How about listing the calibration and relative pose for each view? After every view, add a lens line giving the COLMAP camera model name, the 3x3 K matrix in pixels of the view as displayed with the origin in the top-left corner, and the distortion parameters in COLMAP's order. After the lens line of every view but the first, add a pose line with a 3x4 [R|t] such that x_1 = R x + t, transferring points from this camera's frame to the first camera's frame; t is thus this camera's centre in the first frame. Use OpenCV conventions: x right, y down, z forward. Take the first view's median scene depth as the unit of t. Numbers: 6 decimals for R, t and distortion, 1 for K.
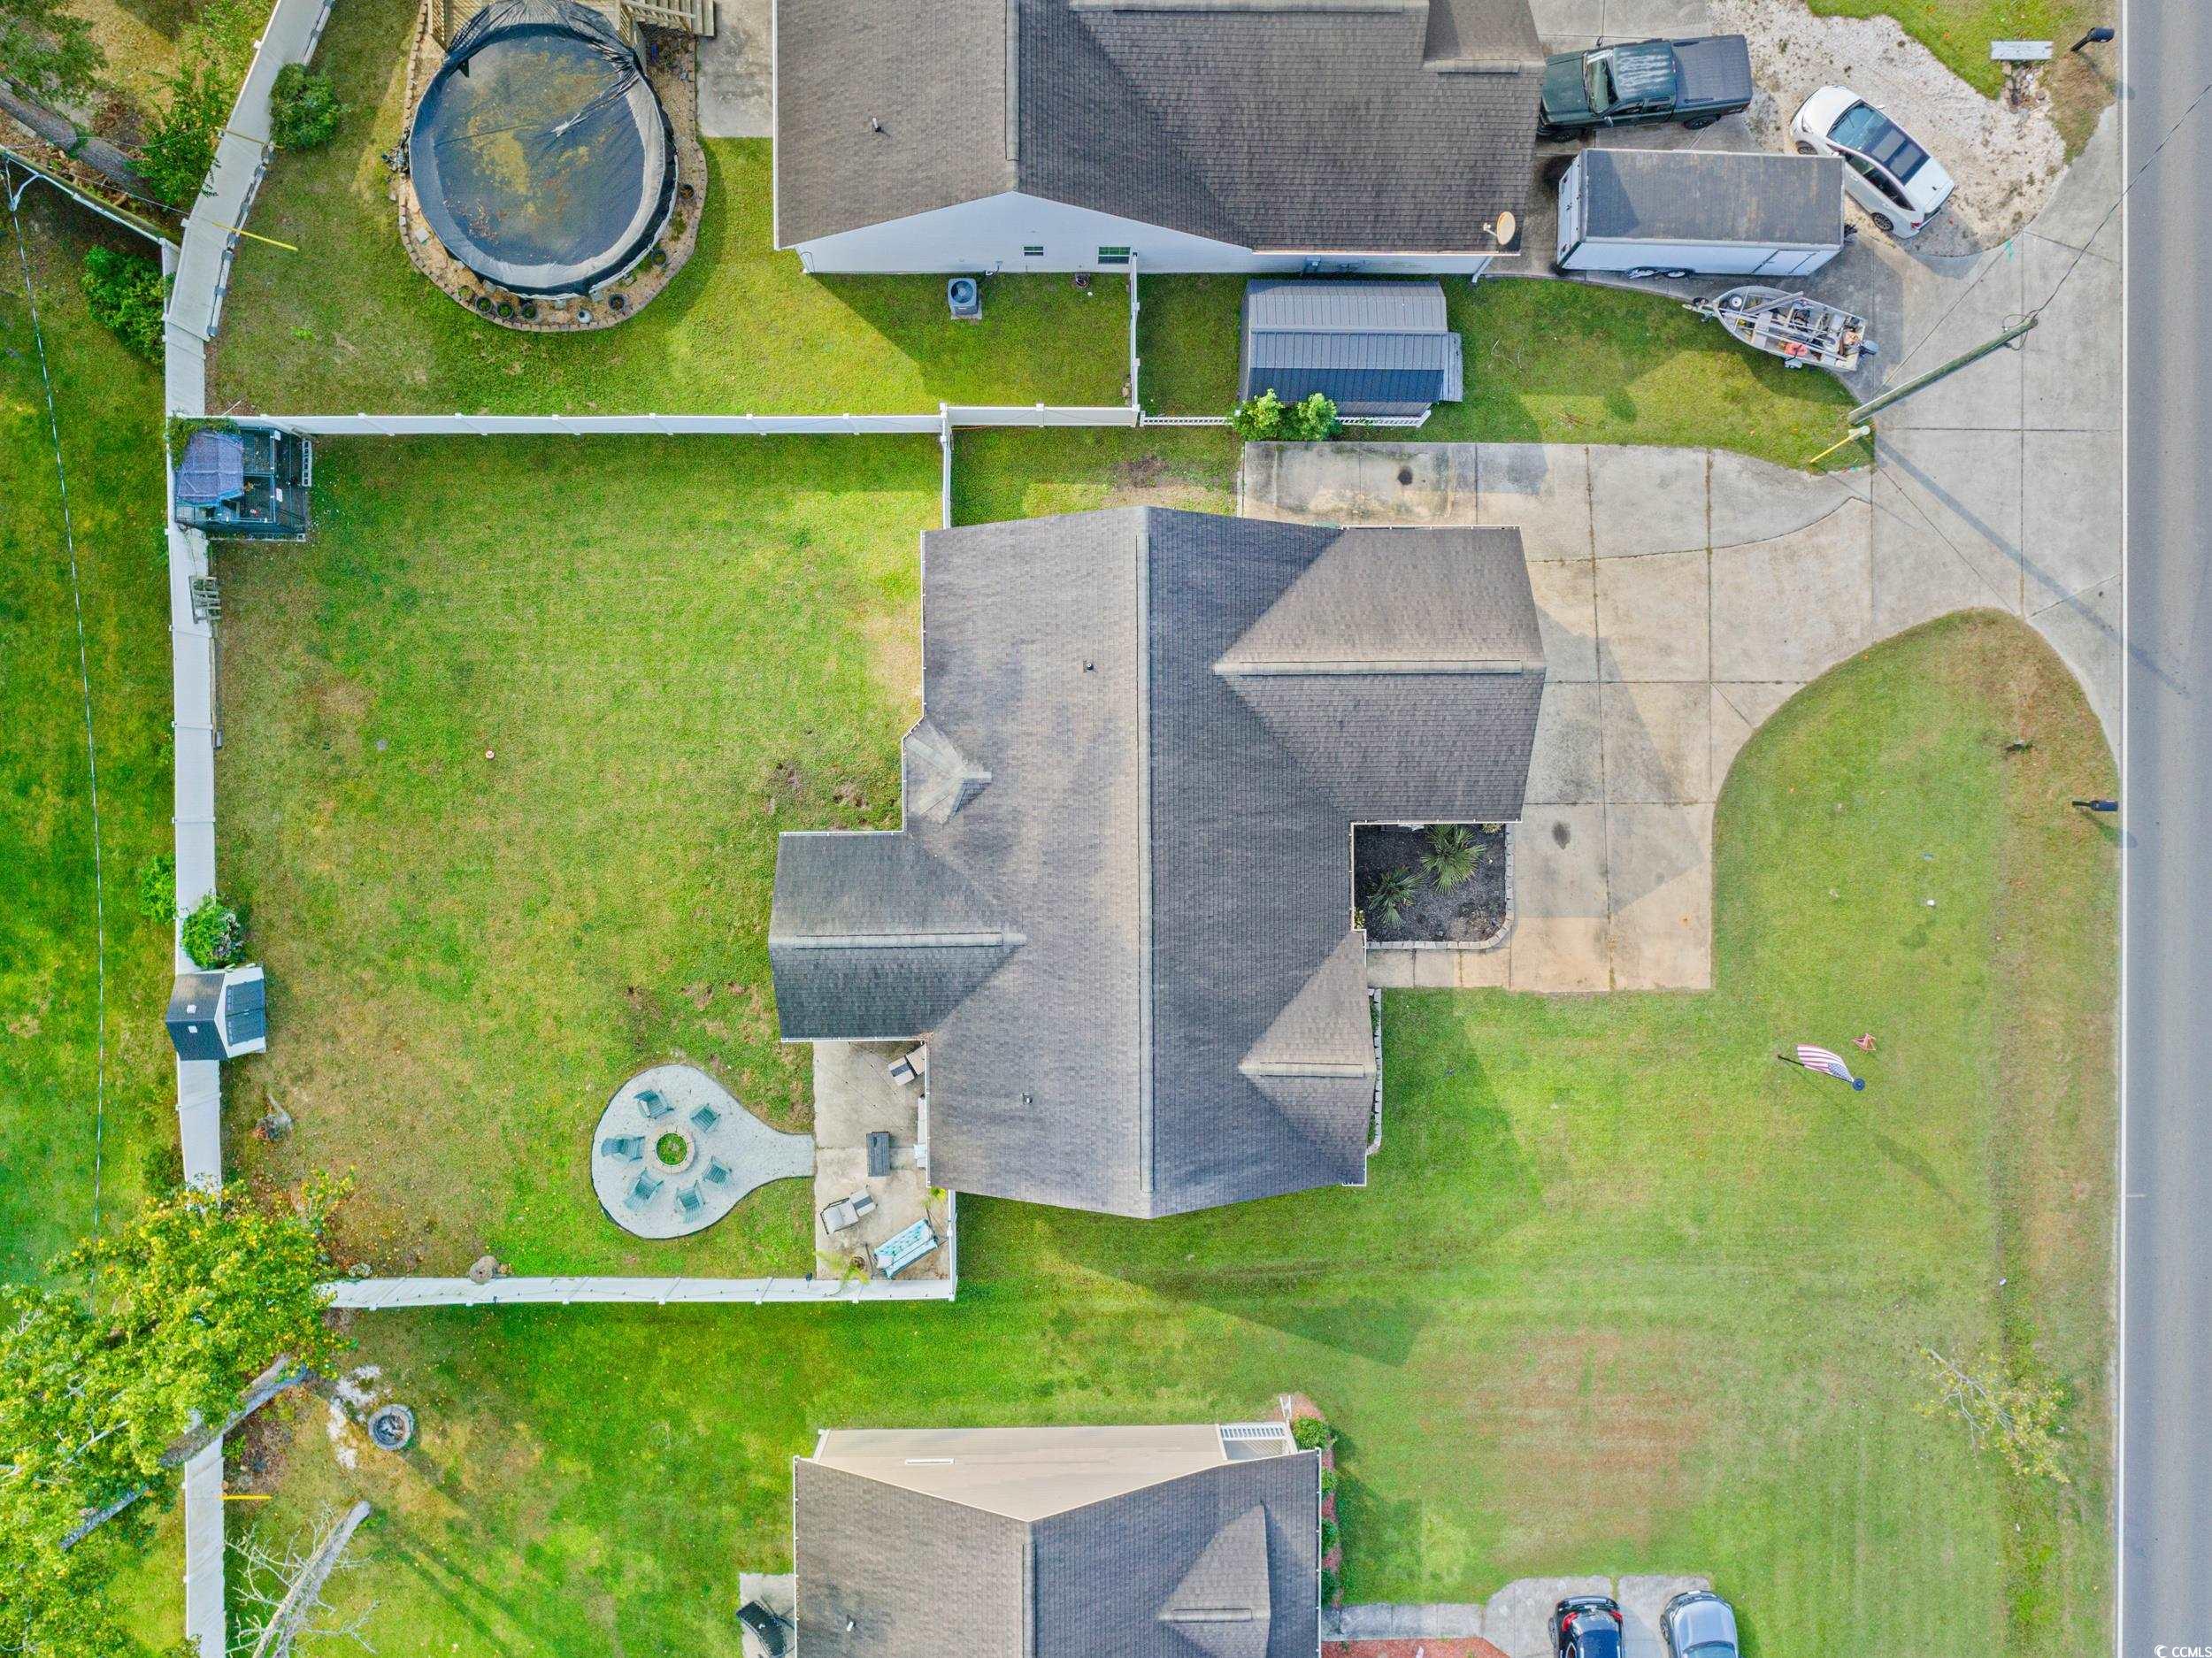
lens RADIAL K [[1695.8, 0, 1108.7], [0, 1695.8, 842.1], [0, 0, 1]] dist [-0.009683, -0.001525]
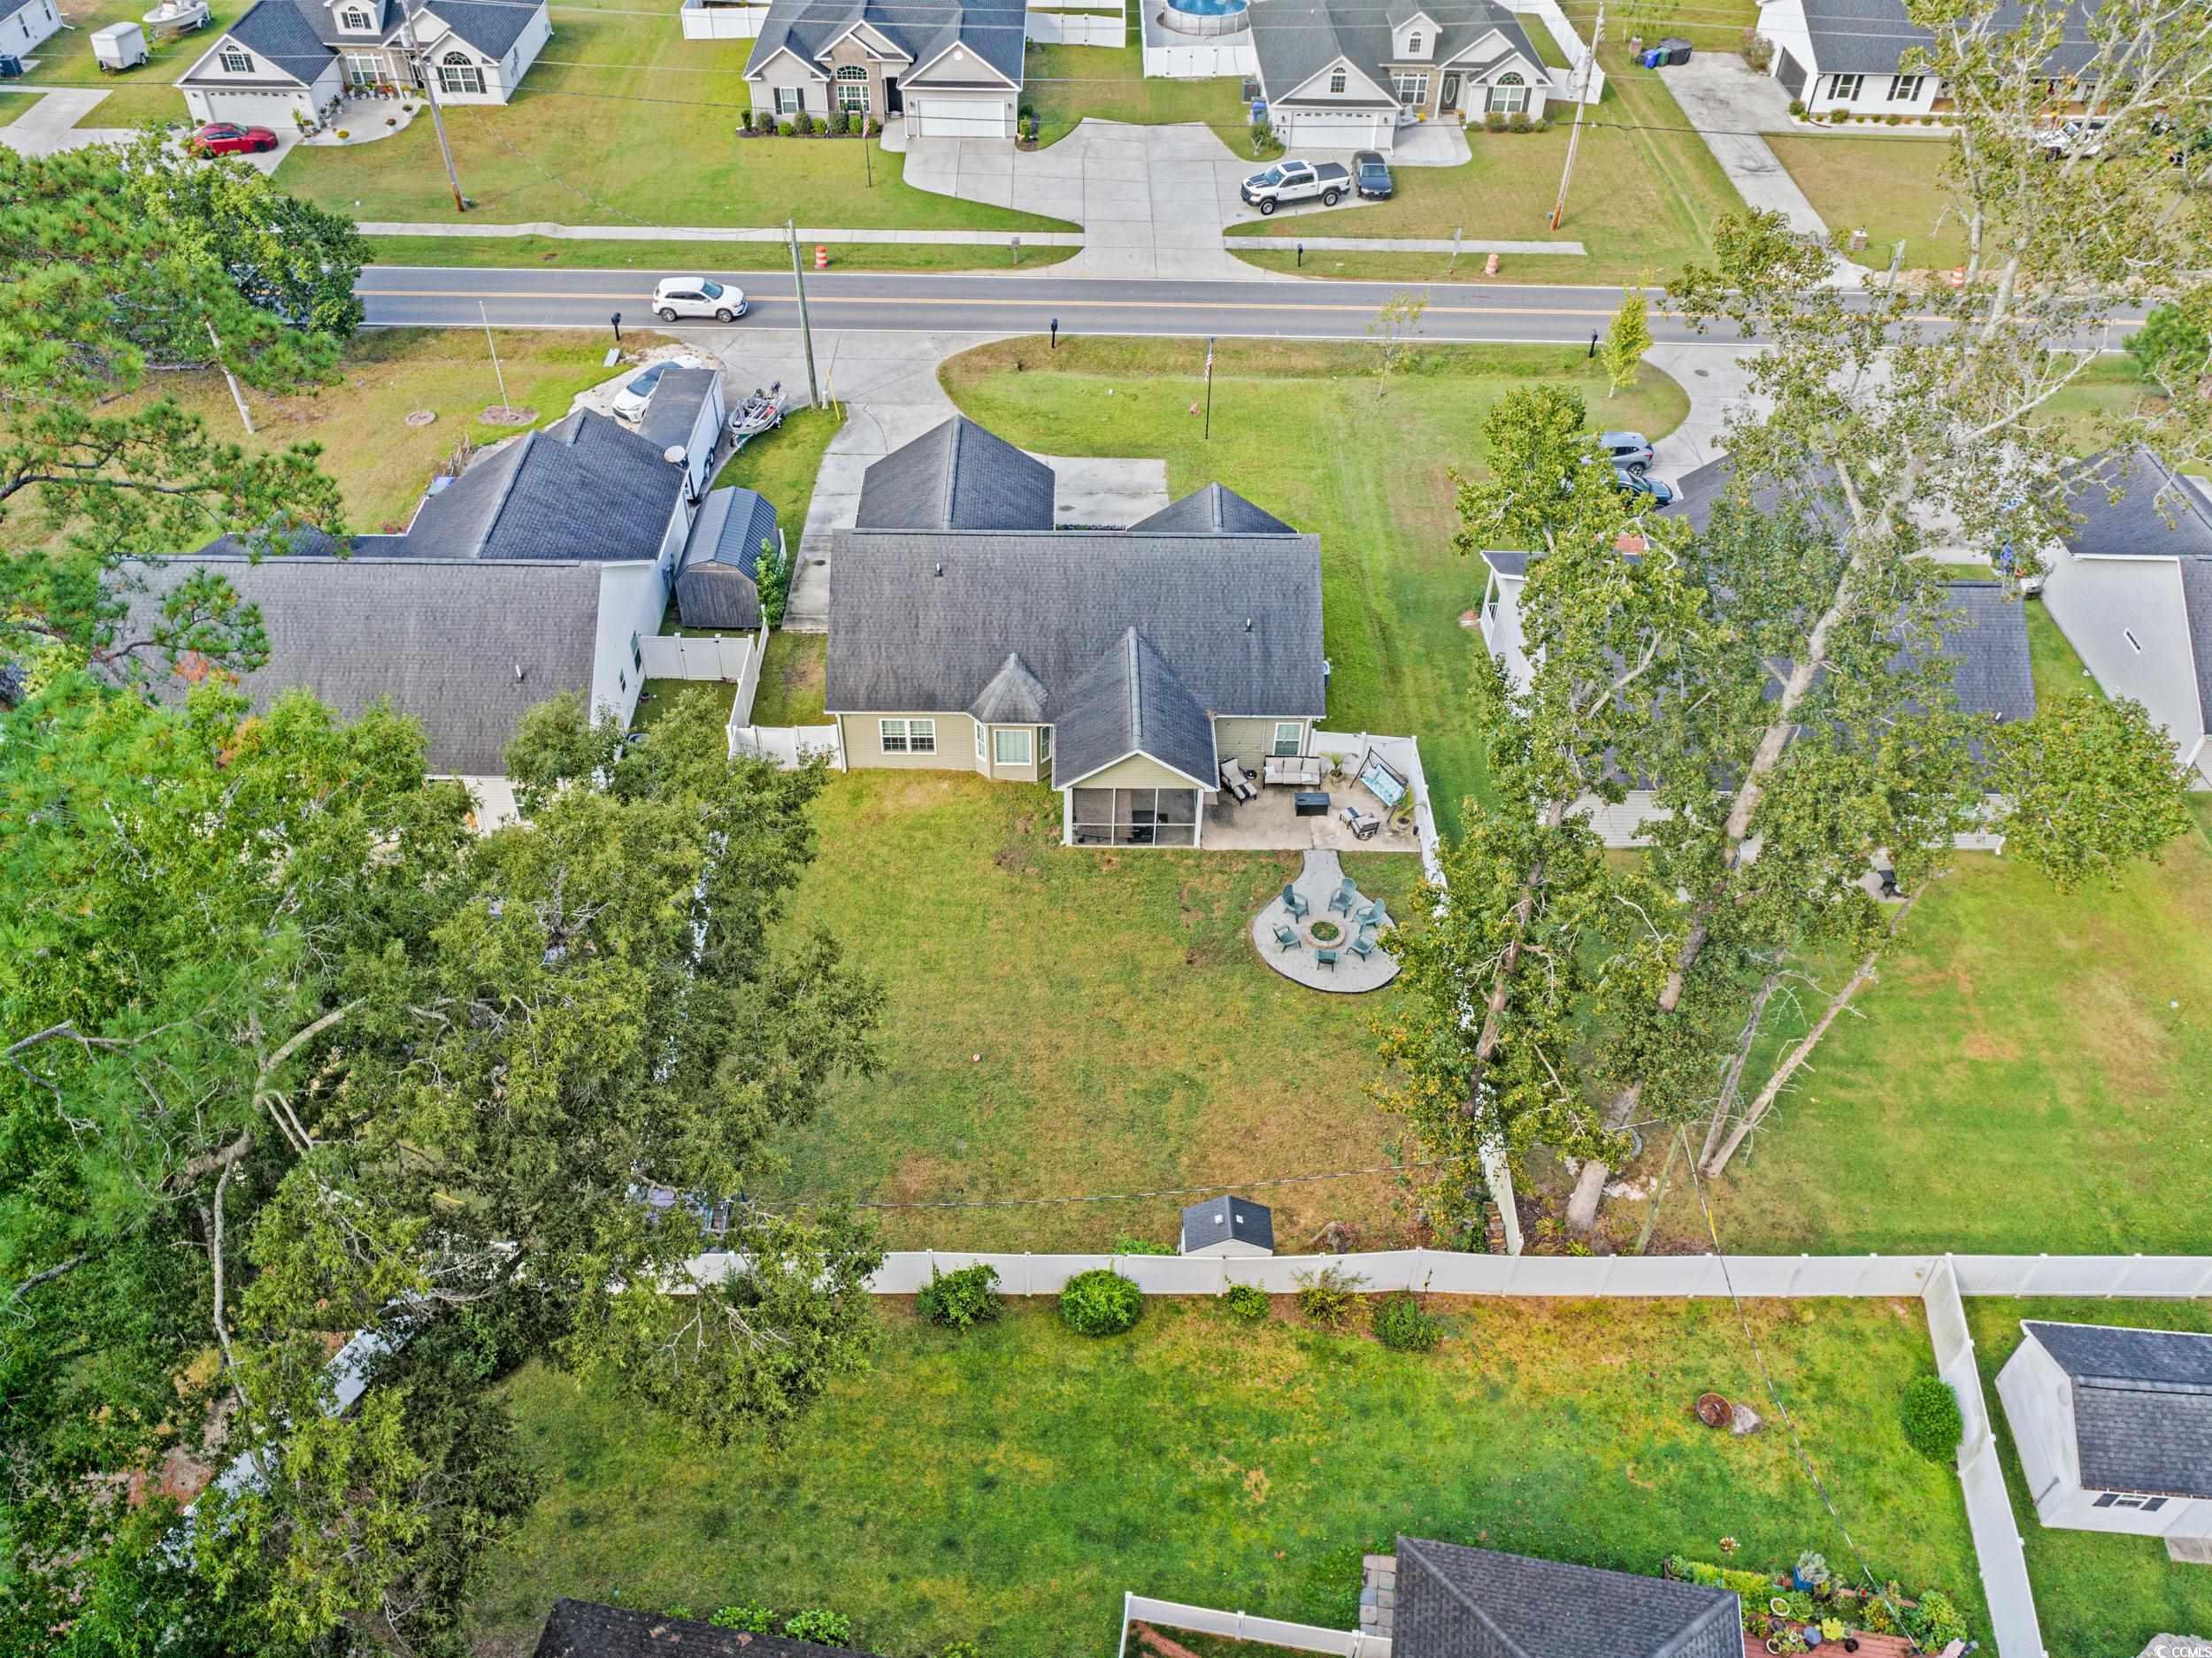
lens RADIAL K [[1695.8, 0, 1107.0], [0, 1695.8, 833.2], [0, 0, 1]] dist [-0.009683, -0.001525]
pose [[-0.000569, -0.707295, 0.706918, -1.026765], [0.999974, 0.004652, 0.005459, 0.025081], [-0.007150, 0.706903, 0.707274, 0.130730]]
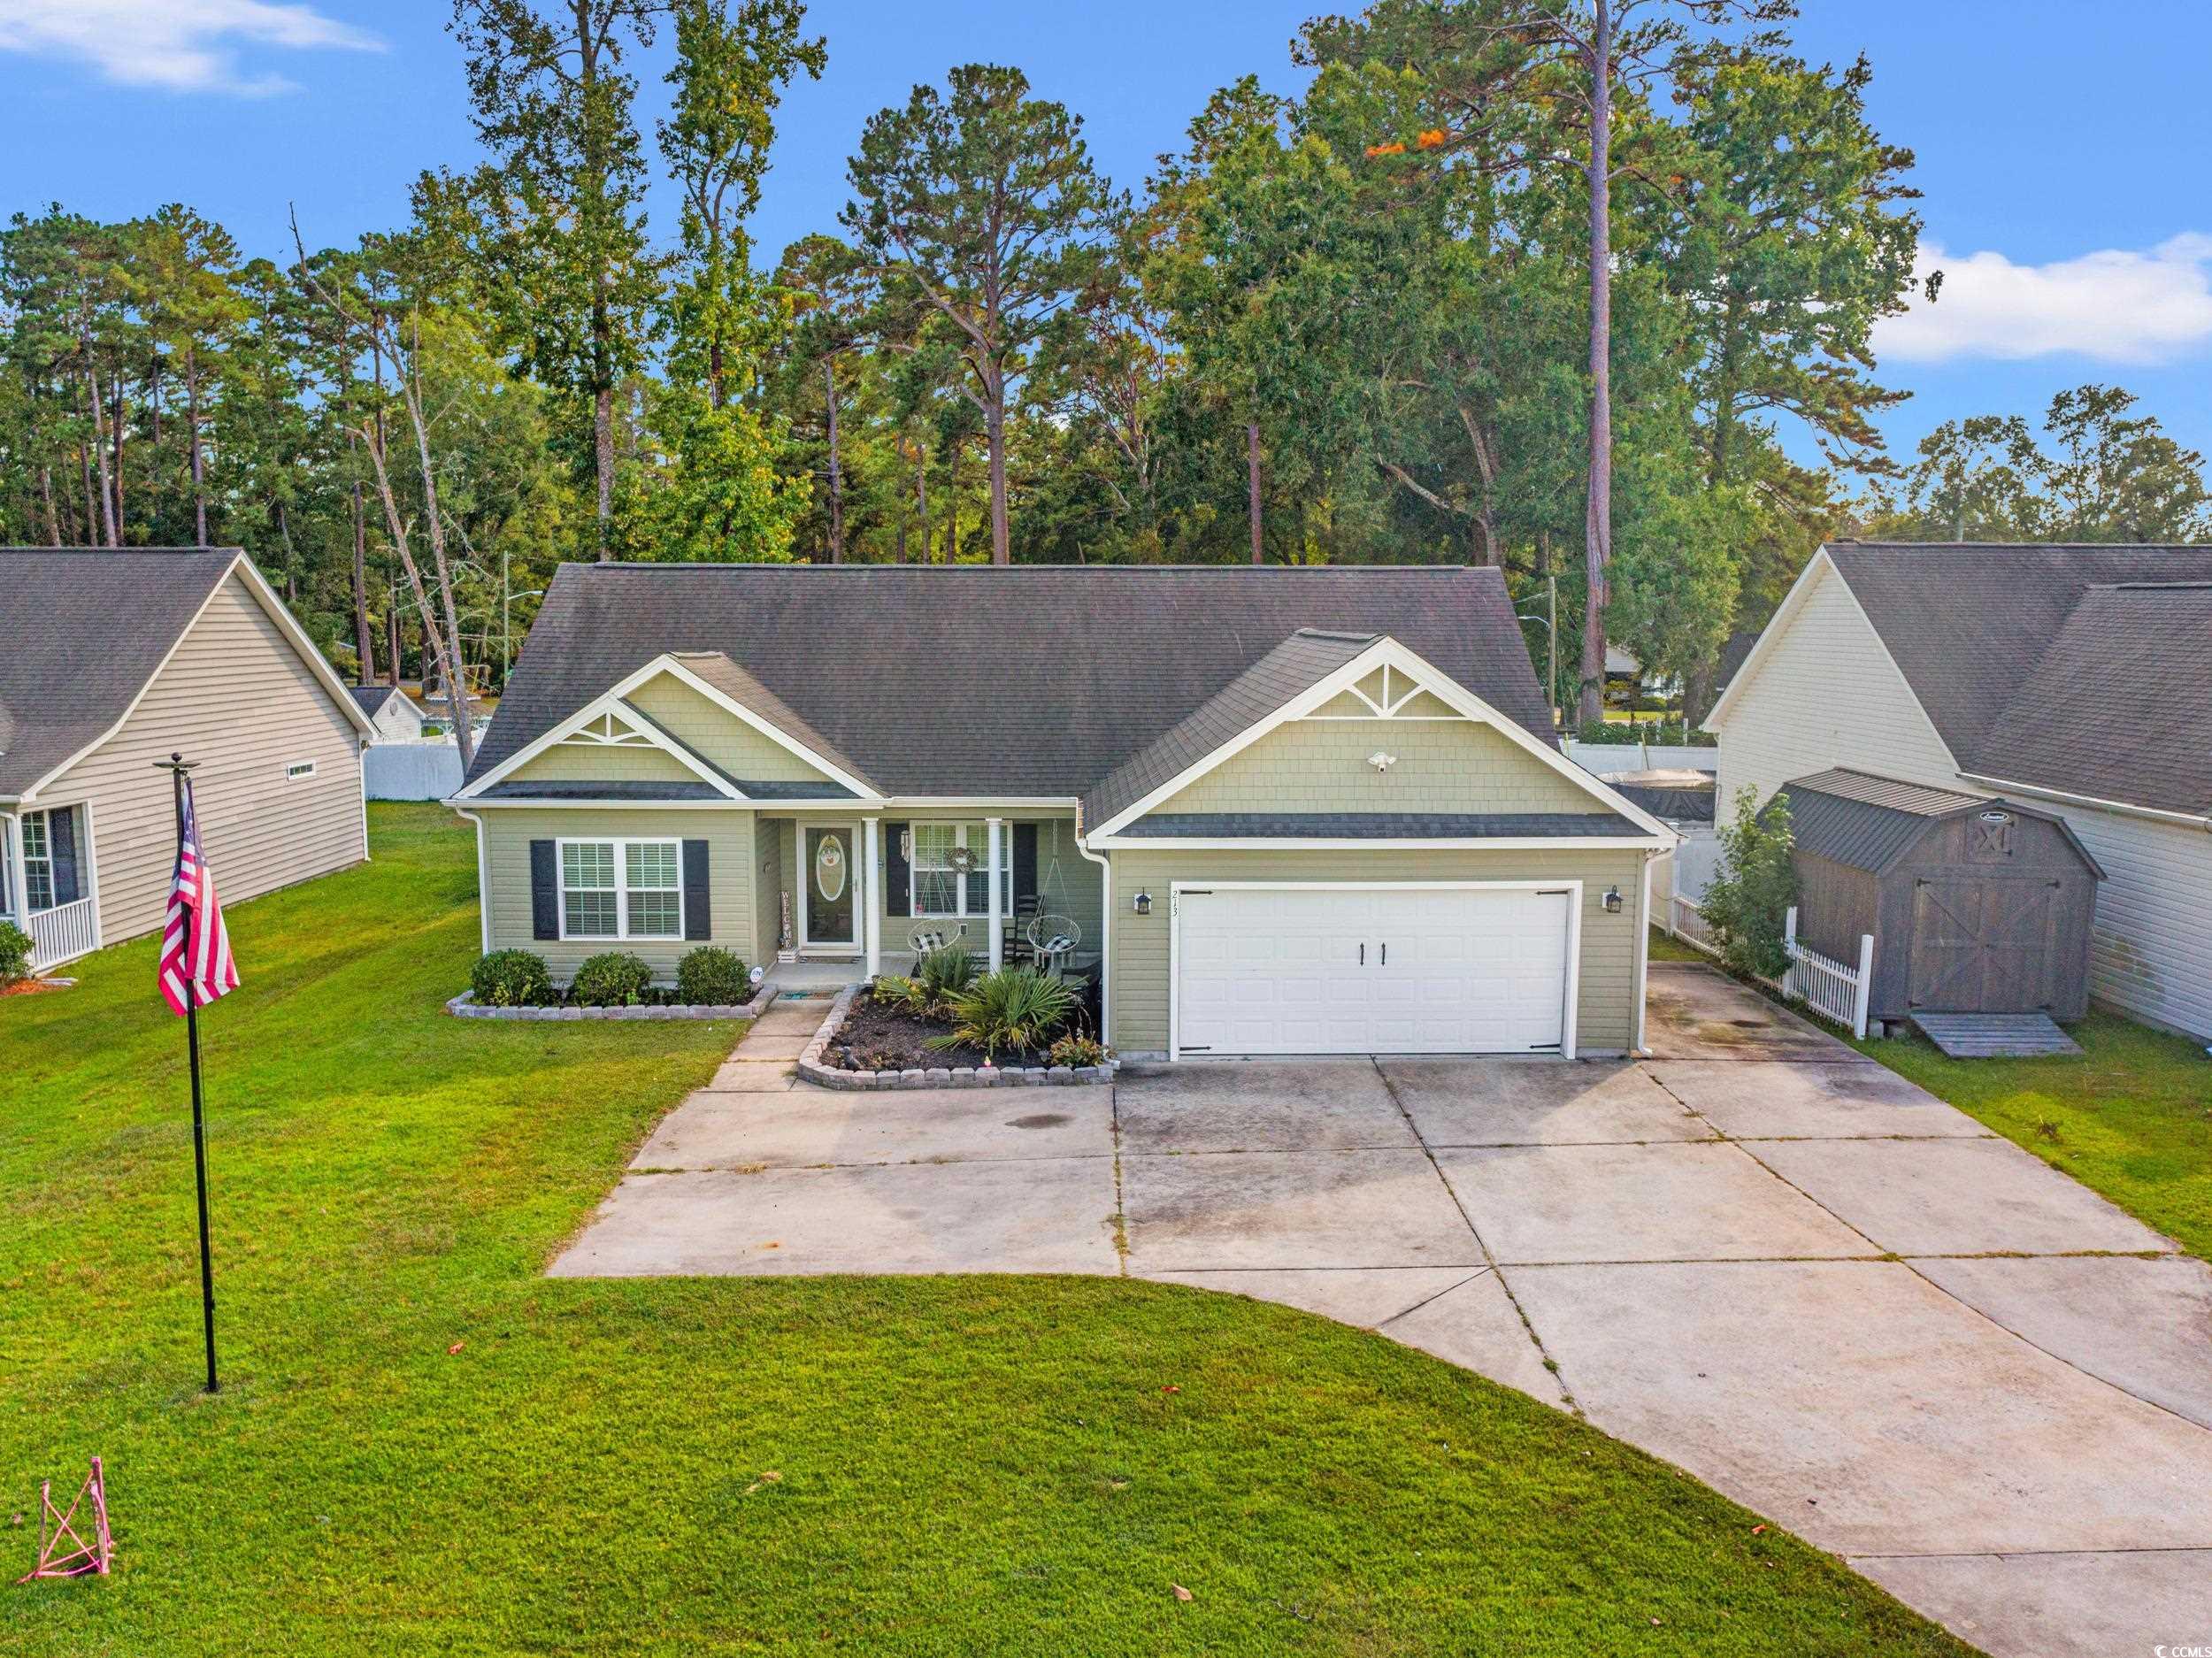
lens RADIAL K [[1695.8, 0, 1108.5], [0, 1695.8, 829.6], [0, 0, 1]] dist [-0.009683, -0.001525]
pose [[0.008024, 0.106287, -0.994303, 0.682710], [-0.999920, -0.008892, -0.009020, -0.016548], [-0.009800, 0.994296, 0.106207, 0.898153]]
